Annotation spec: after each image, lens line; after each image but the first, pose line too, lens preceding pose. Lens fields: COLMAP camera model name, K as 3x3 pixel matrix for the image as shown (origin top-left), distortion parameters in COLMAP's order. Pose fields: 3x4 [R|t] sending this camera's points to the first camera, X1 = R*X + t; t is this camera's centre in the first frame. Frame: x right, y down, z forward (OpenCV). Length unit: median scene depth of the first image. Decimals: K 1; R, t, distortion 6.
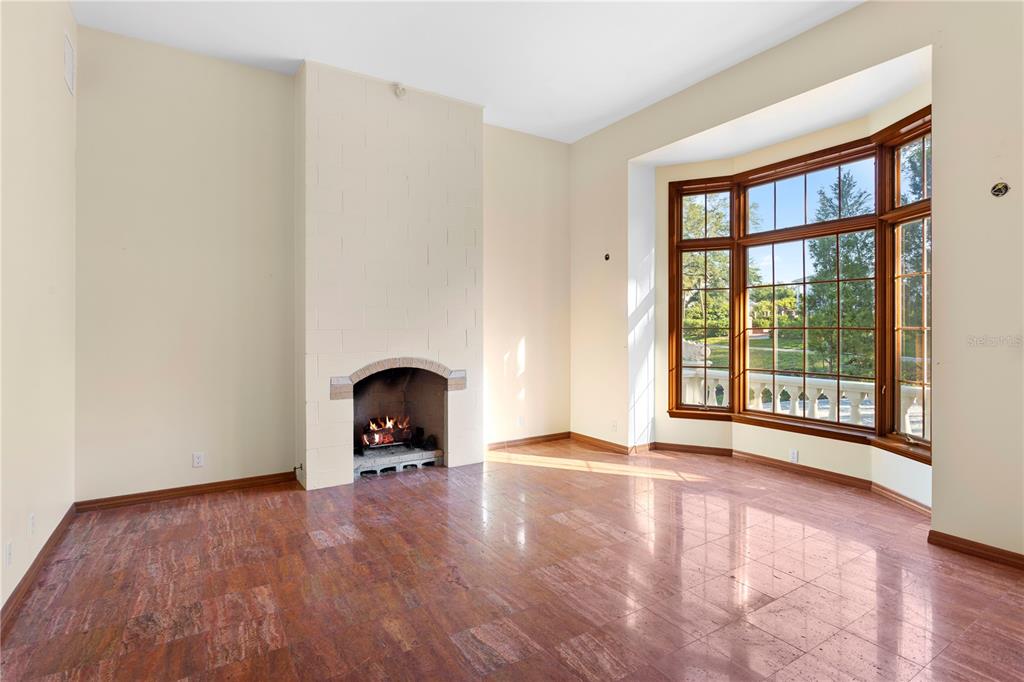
lens RADIAL K [[502.3, 0, 518.2], [0, 502.3, 334.0], [0, 0, 1]] dist [0.003218, 0.001577]
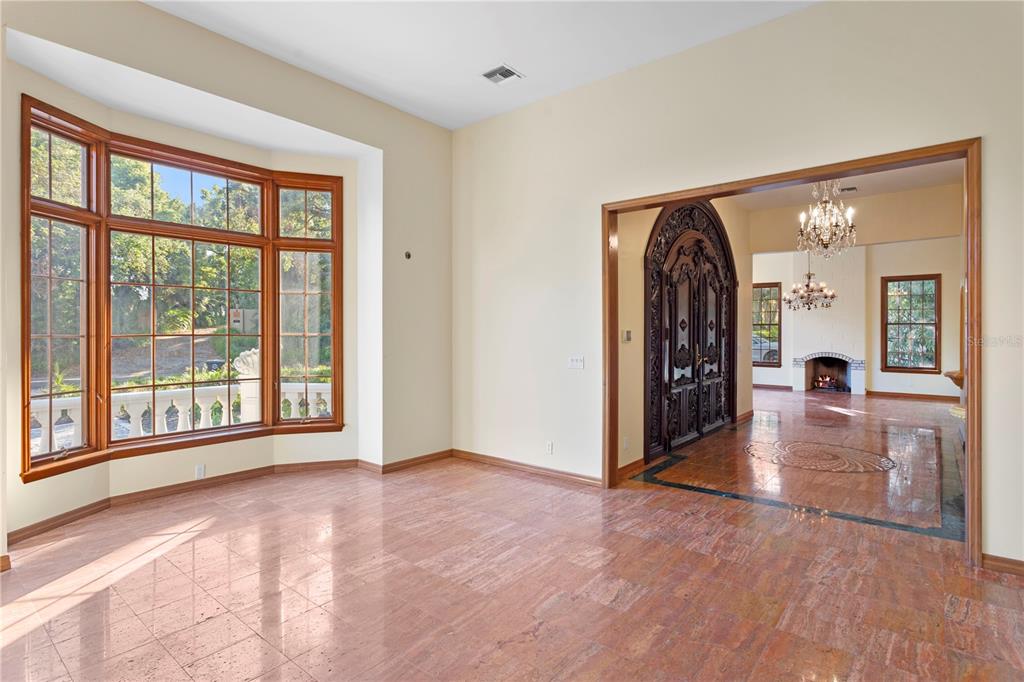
lens RADIAL K [[502.3, 0, 518.2], [0, 502.3, 334.0], [0, 0, 1]] dist [0.003218, 0.001577]
pose [[-0.292812, -0.000335, 0.956170, -0.511113], [0.017359, 0.999833, 0.005666, -0.007786], [-0.956012, 0.018257, -0.292758, 0.698154]]
